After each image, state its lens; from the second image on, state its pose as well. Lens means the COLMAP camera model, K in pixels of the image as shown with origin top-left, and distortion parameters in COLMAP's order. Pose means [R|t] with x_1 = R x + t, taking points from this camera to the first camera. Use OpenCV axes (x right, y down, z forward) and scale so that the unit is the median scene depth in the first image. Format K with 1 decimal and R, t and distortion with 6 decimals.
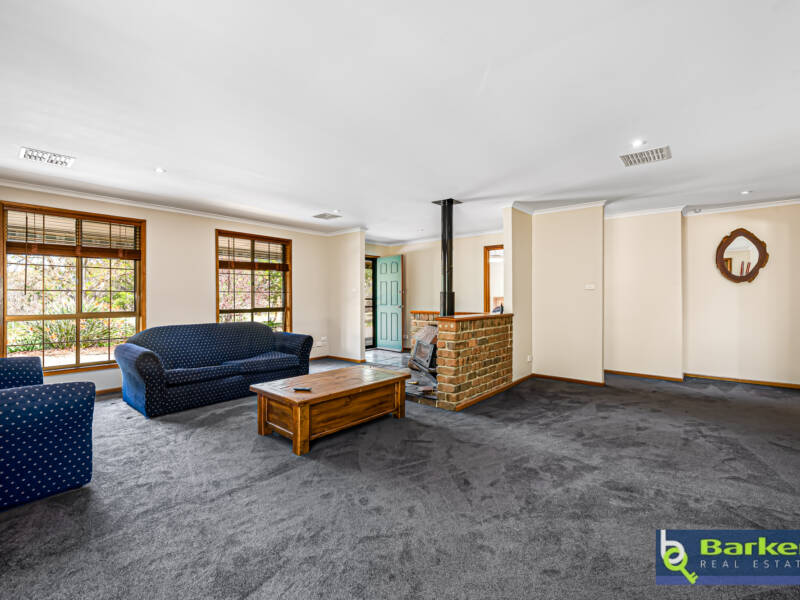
lens RADIAL K [[369.4, 0, 400.0], [0, 369.4, 300.0], [0, 0, 1]] dist [0.000336, 0.000125]
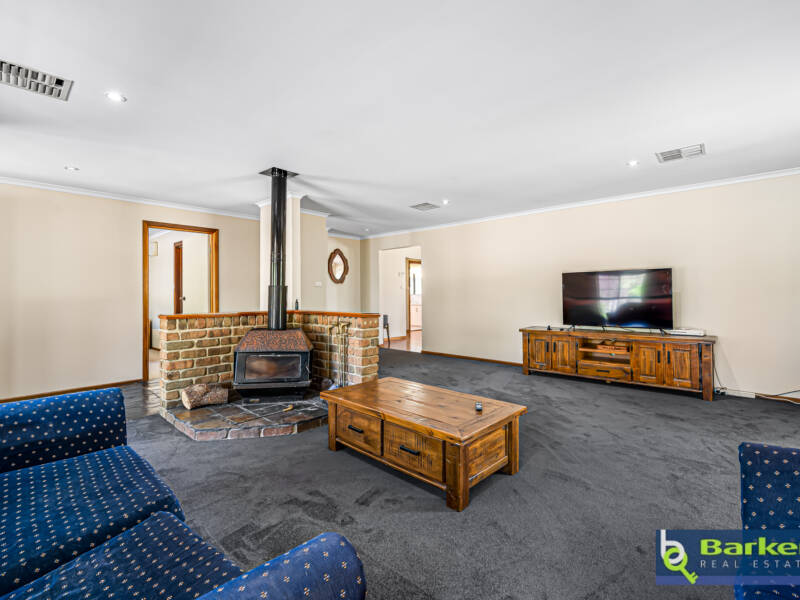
lens RADIAL K [[369.4, 0, 400.0], [0, 369.4, 300.0], [0, 0, 1]] dist [0.000336, 0.000125]
pose [[0.053064, -0.019854, 0.998394, -0.653963], [0.009032, 0.999771, 0.019401, -0.005210], [-0.998550, 0.007988, 0.053231, 0.686031]]
